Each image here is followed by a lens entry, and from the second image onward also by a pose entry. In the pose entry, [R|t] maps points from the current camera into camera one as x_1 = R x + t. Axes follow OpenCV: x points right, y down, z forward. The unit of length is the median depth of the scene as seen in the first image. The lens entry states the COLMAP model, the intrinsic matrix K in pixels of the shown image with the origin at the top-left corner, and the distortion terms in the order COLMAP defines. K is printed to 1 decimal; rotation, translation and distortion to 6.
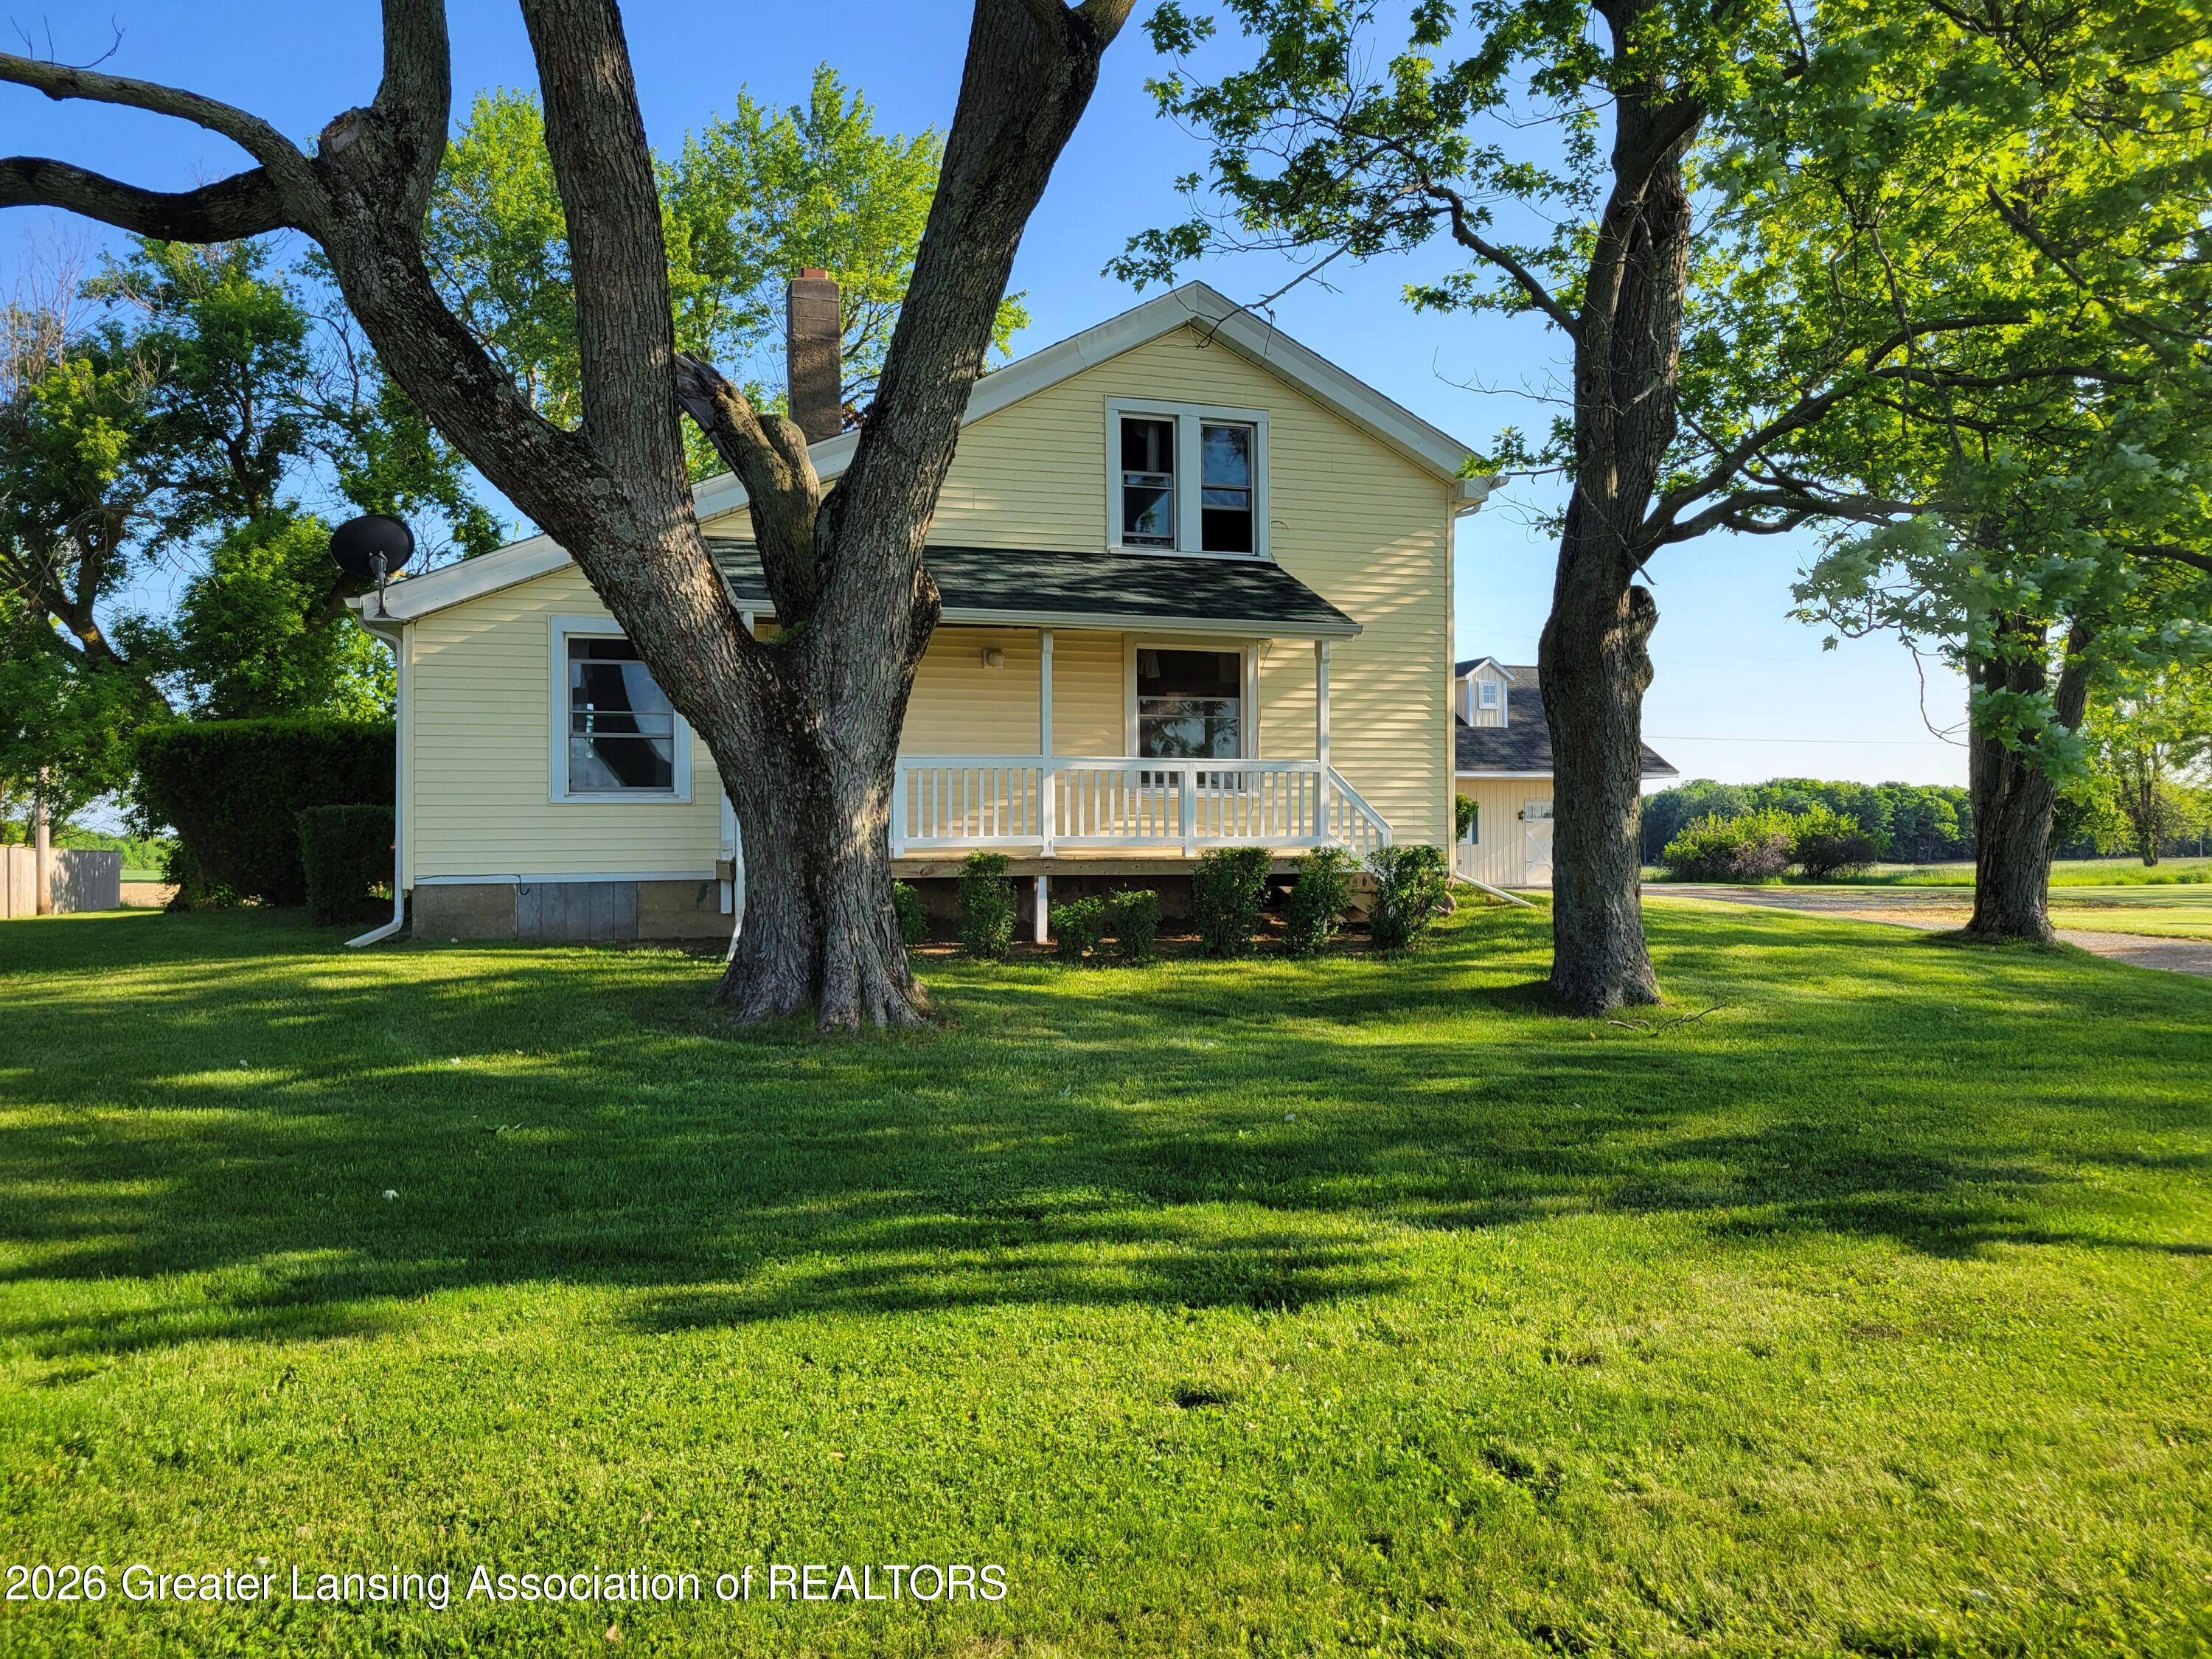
lens RADIAL K [[1652.0, 0, 1083.4], [0, 1652.0, 837.2], [0, 0, 1]] dist [0.047391, -0.028175]
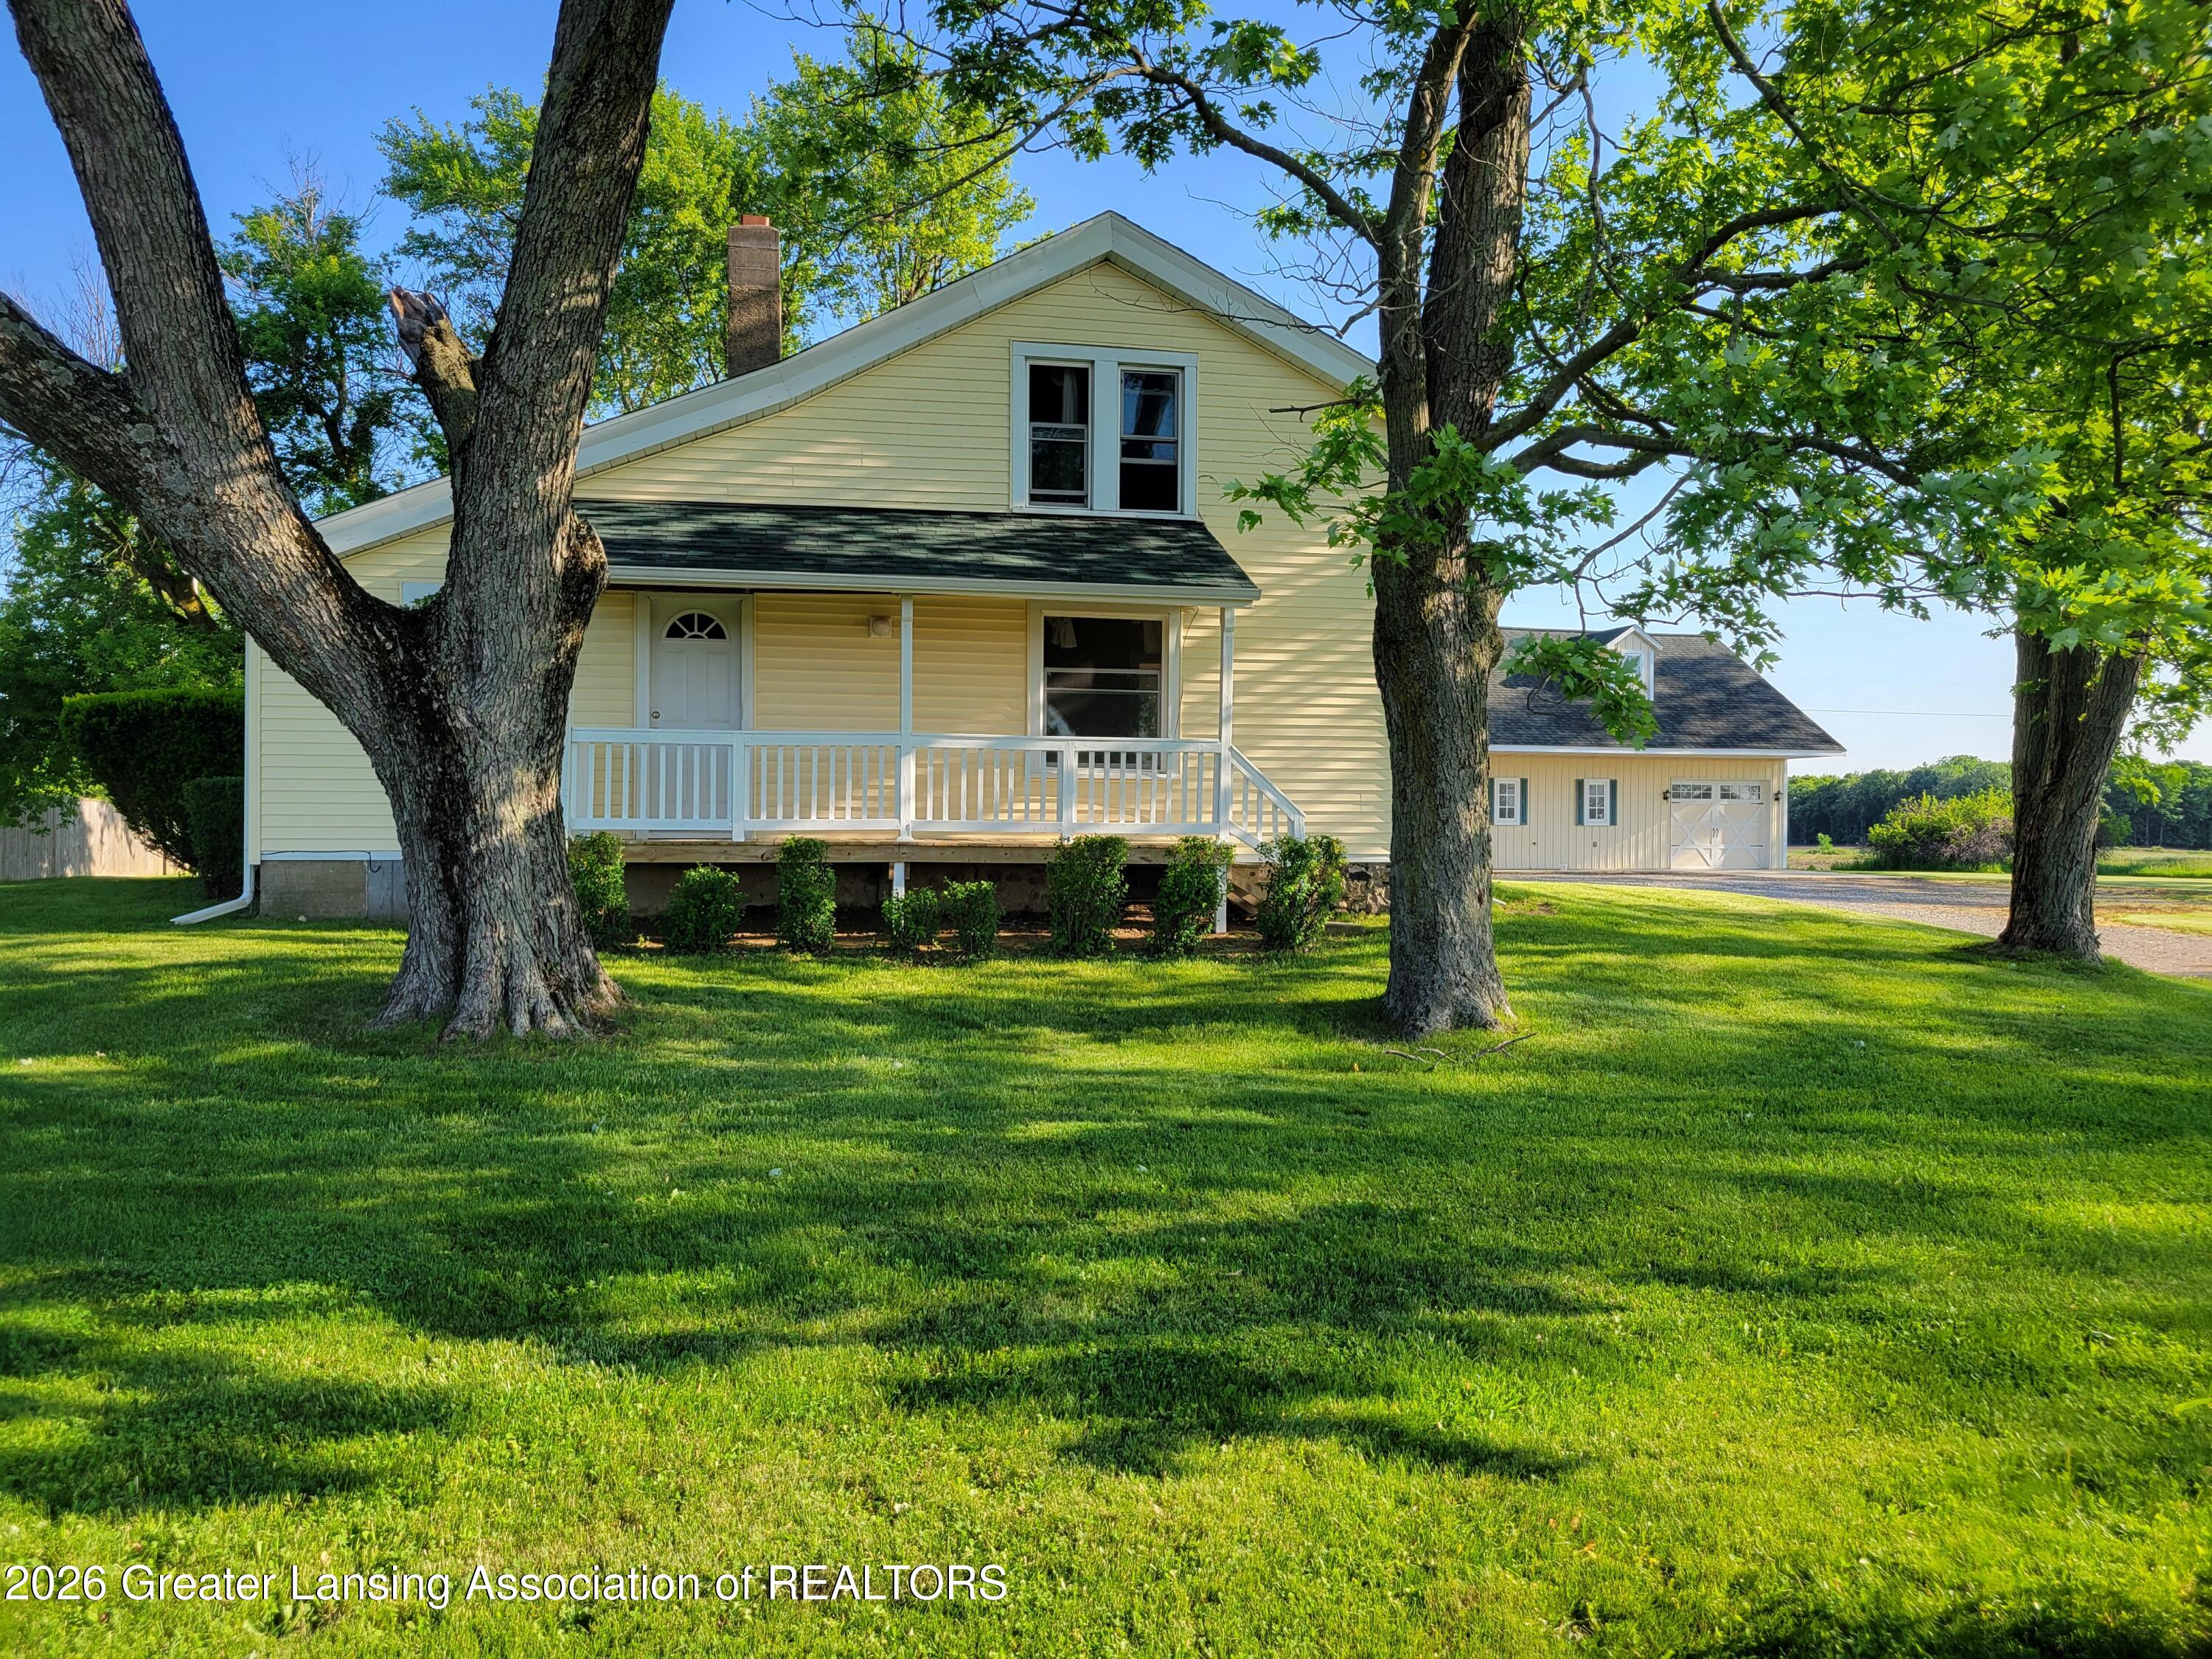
lens RADIAL K [[1652.0, 0, 1083.4], [0, 1652.0, 837.2], [0, 0, 1]] dist [0.047391, -0.028175]
pose [[0.991326, 0.015911, -0.130462, 0.181498], [-0.013521, 0.999725, 0.019185, -0.009022], [0.130731, -0.017255, 0.991268, 0.088517]]
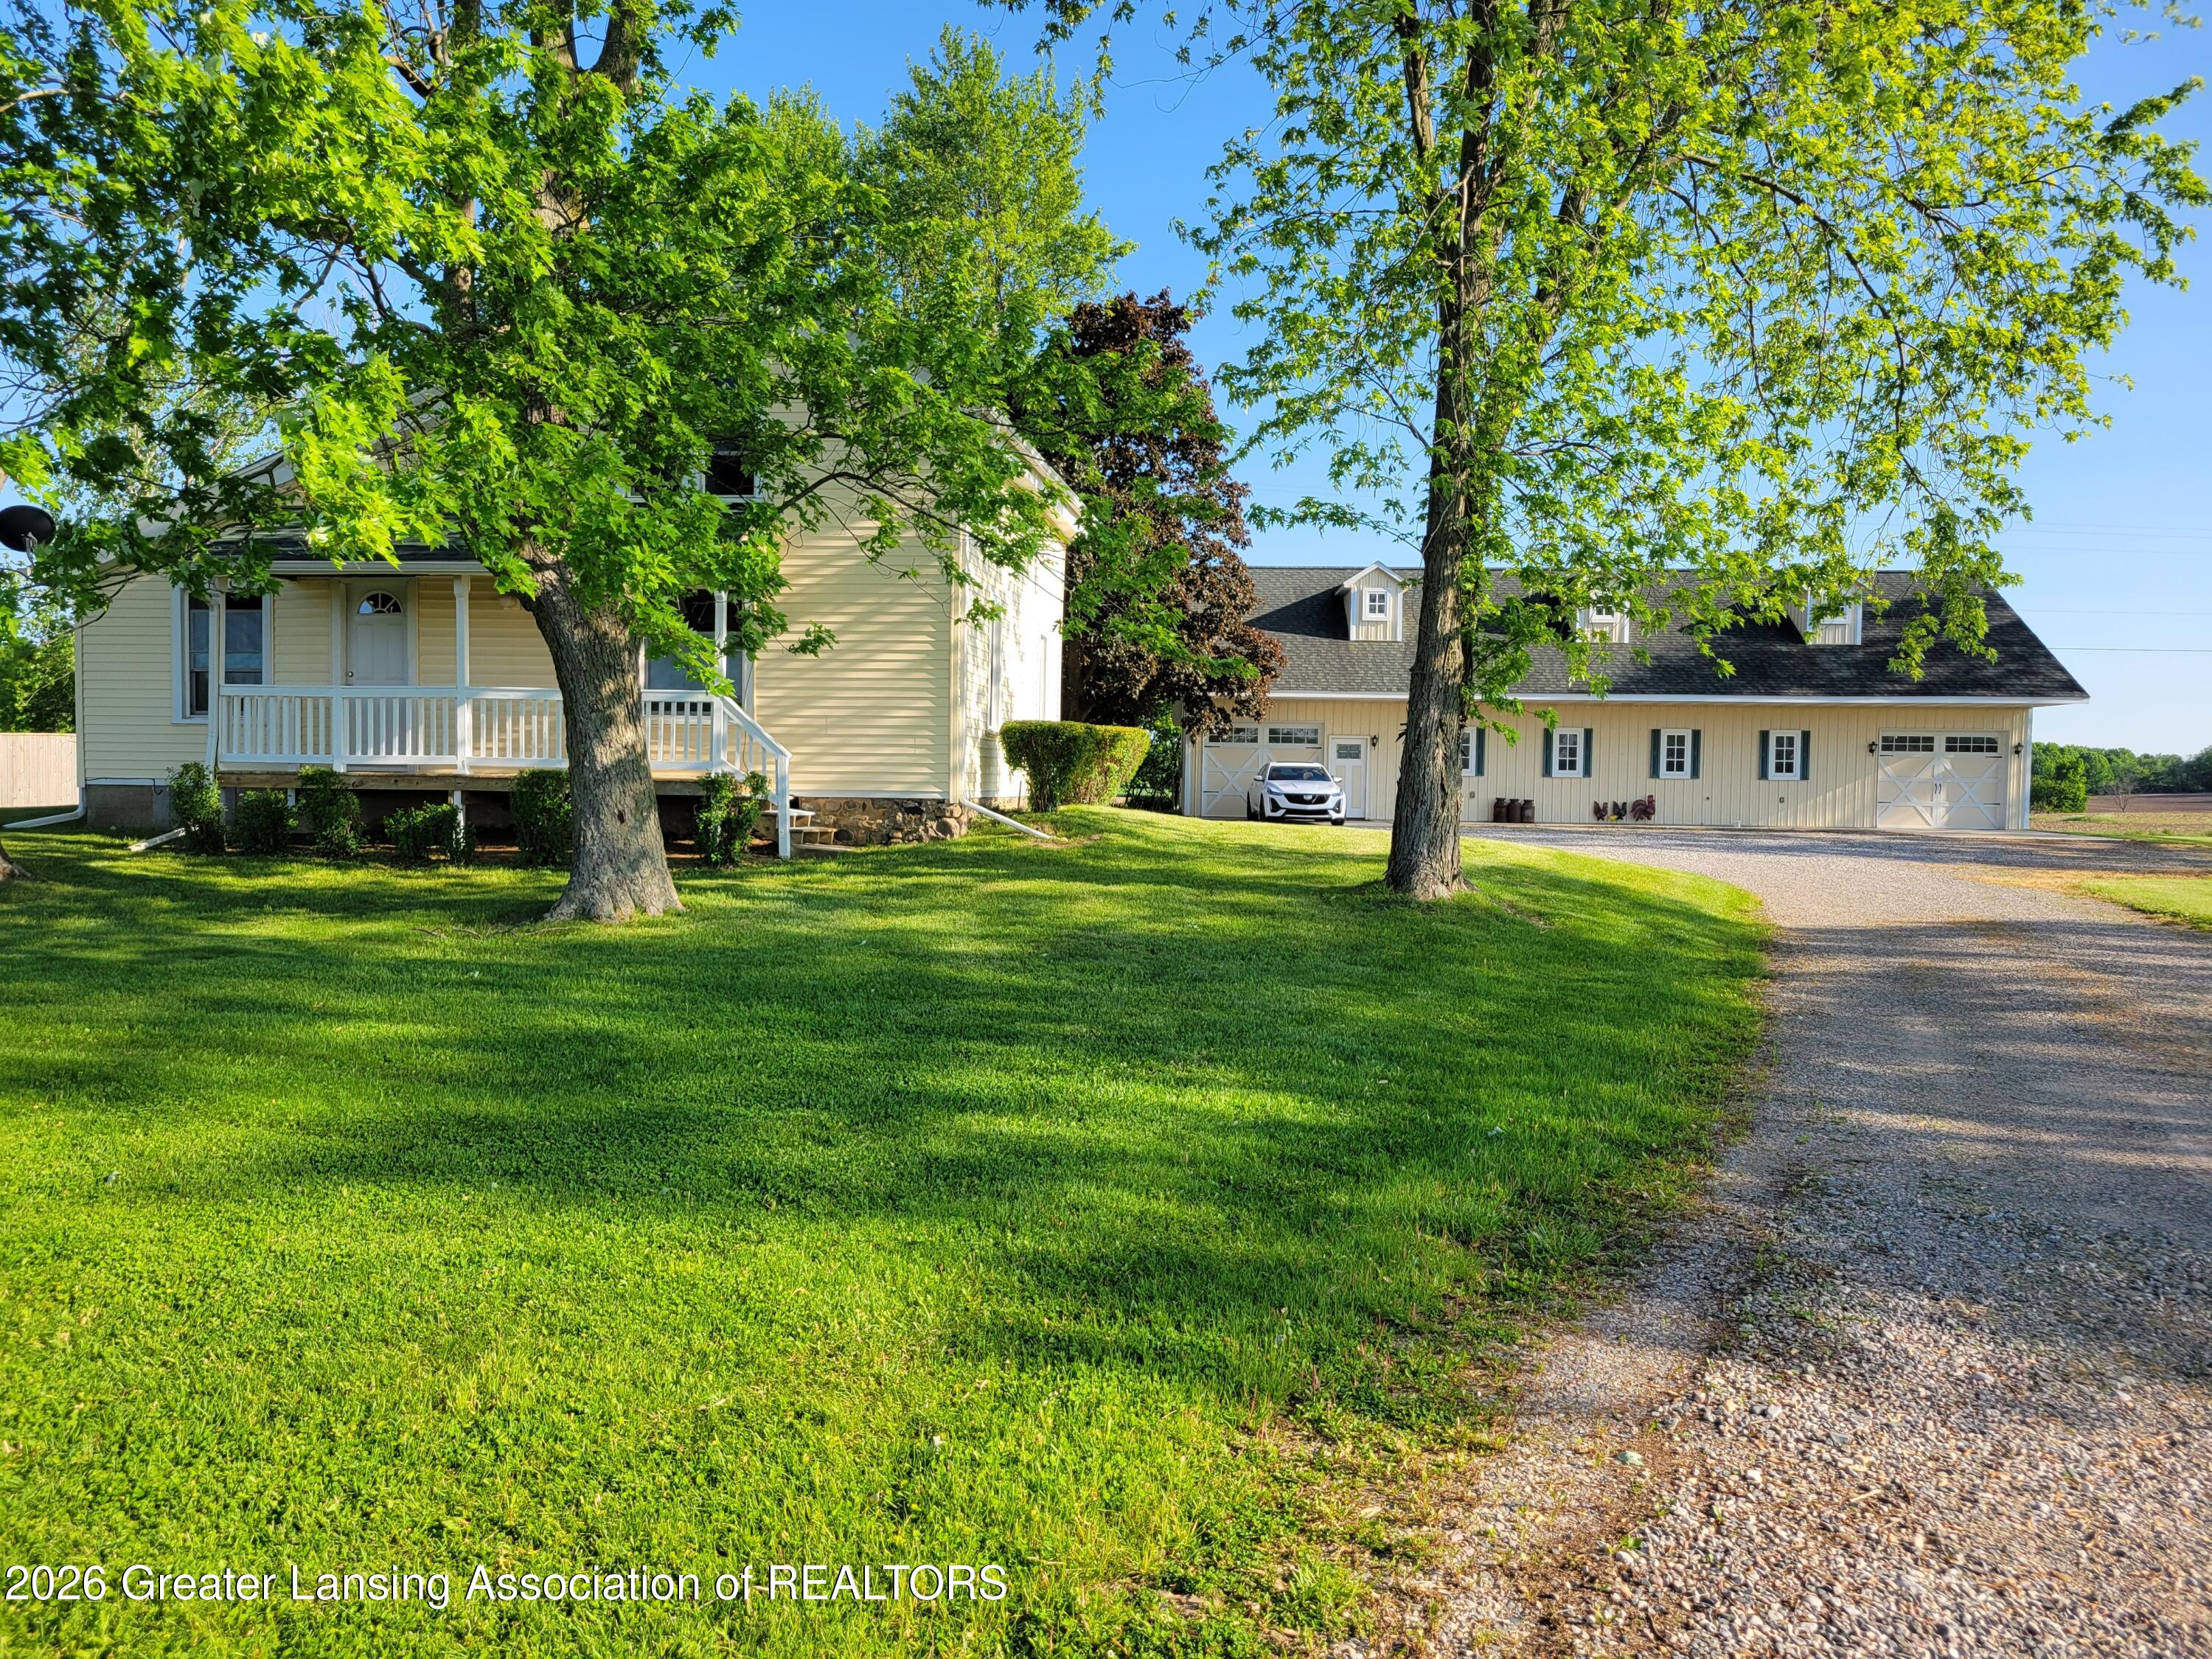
lens RADIAL K [[1652.0, 0, 1083.4], [0, 1652.0, 837.2], [0, 0, 1]] dist [0.047391, -0.028175]
pose [[0.901064, 0.037387, -0.432072, 0.802920], [-0.017368, 0.998589, 0.050188, -0.009249], [0.433339, -0.037719, 0.900441, 0.127294]]
